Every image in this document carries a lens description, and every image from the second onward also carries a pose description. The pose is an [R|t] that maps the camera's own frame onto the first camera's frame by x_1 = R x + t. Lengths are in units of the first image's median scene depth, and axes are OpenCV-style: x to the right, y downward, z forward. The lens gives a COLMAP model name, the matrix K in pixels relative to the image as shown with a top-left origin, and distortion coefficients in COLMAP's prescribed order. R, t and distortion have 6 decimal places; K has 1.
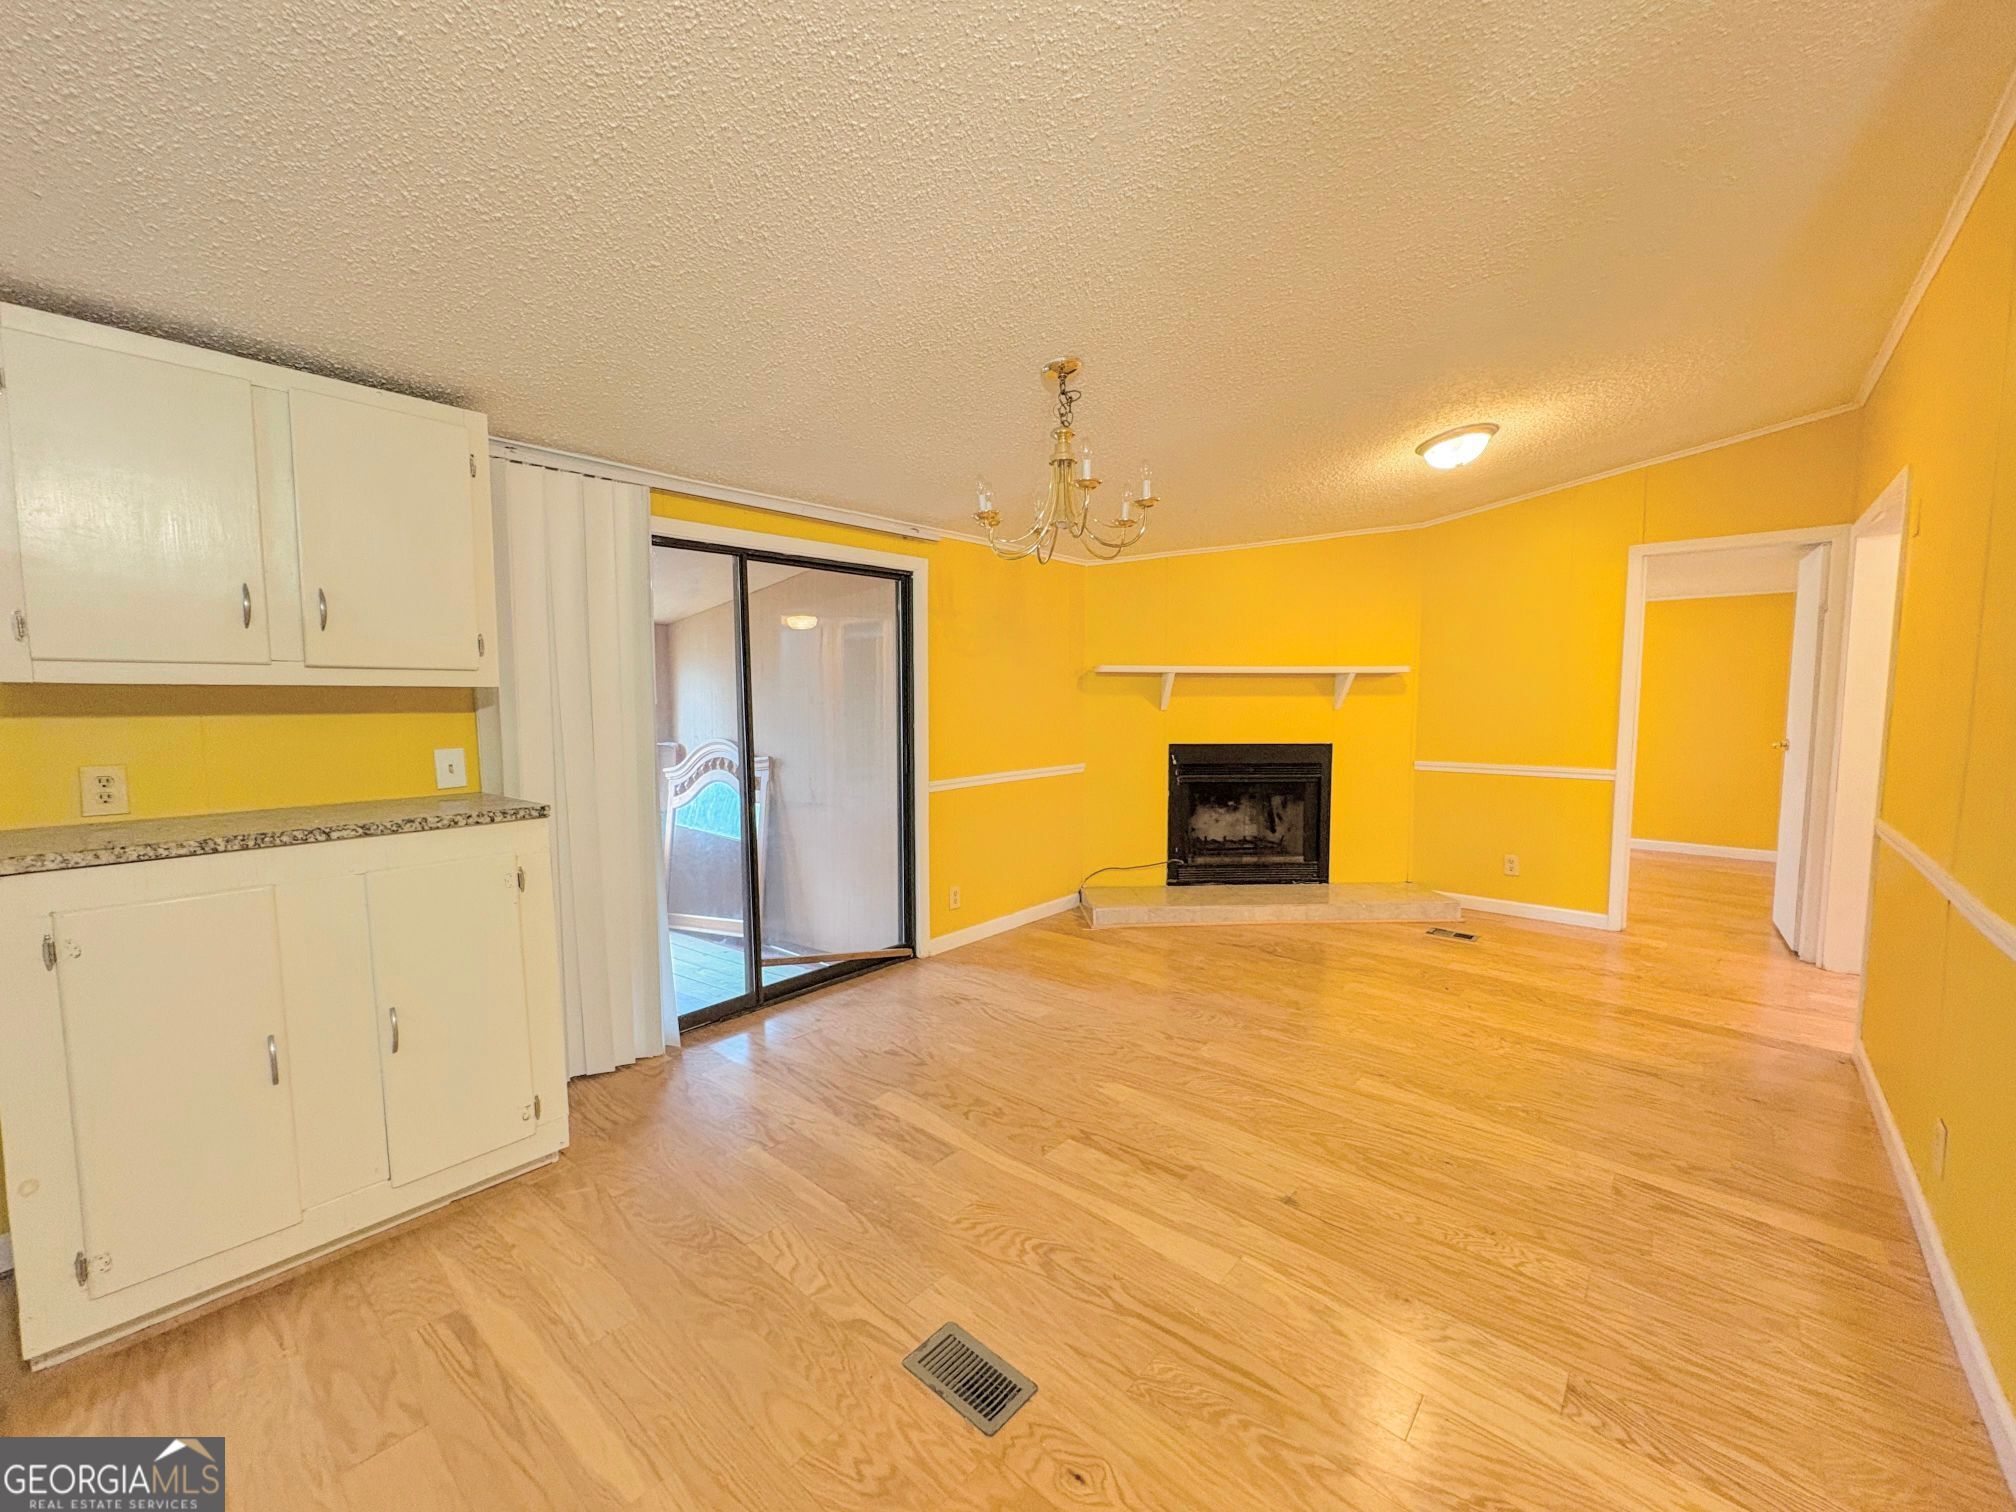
lens RADIAL K [[806.7, 0, 1009.1], [0, 806.7, 748.7], [0, 0, 1]] dist [-0.001173, -0.000022]
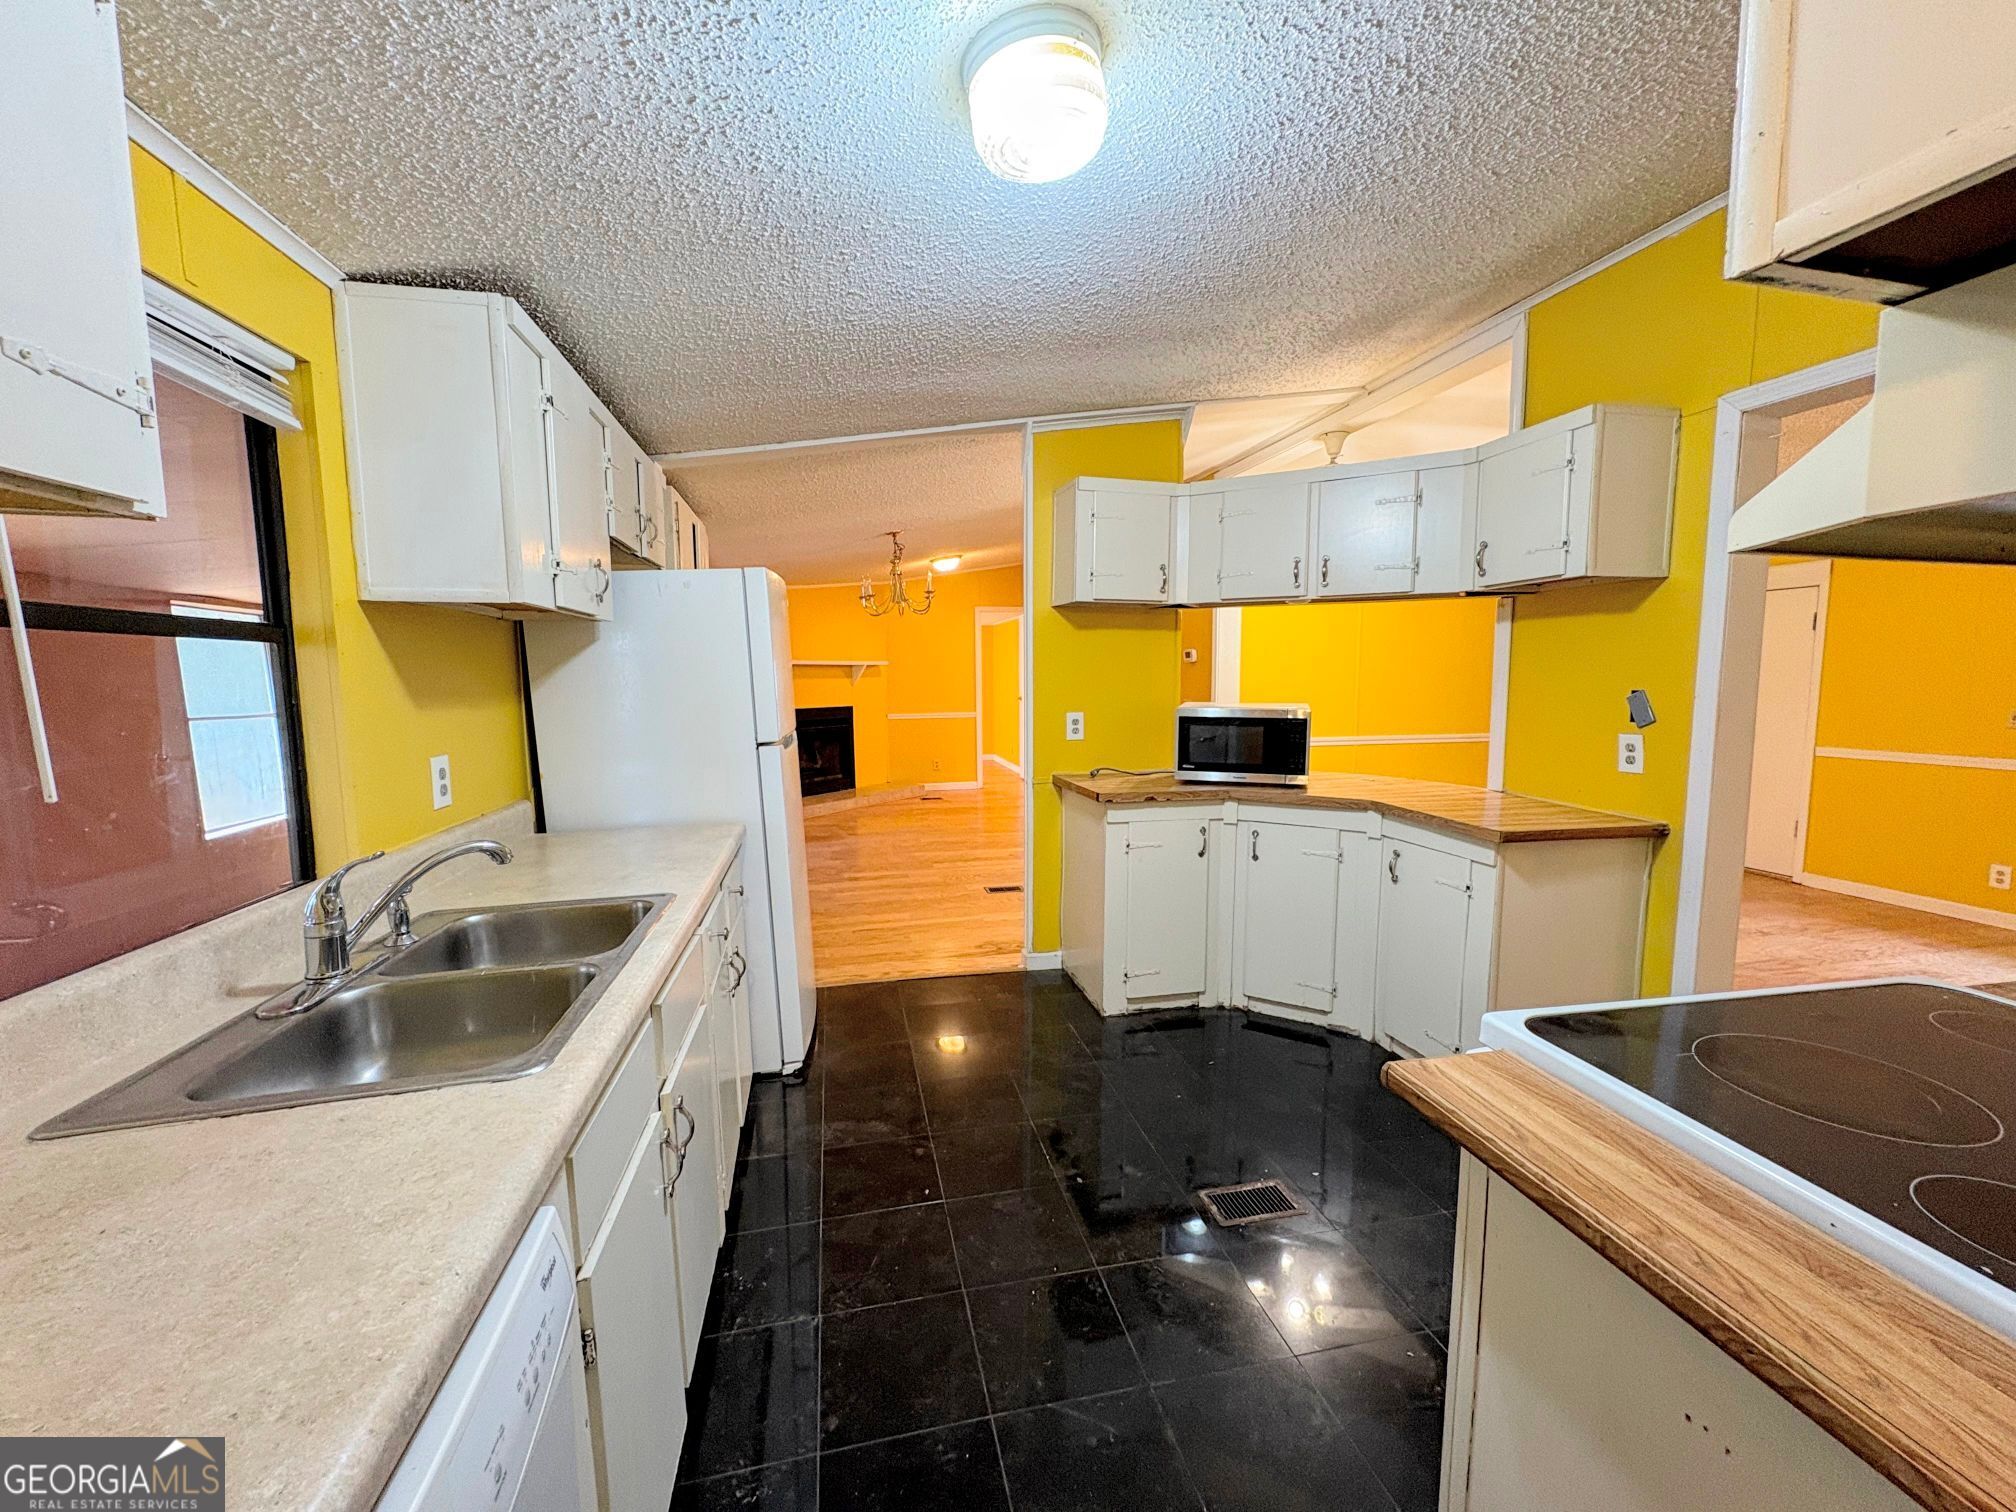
lens RADIAL K [[806.7, 0, 1013.1], [0, 806.7, 758.4], [0, 0, 1]] dist [-0.001173, -0.000022]
pose [[0.596414, -0.090803, 0.797524, -0.777862], [0.061020, 0.995835, 0.067749, 0.008810], [-0.800354, 0.008258, 0.599471, -0.298334]]
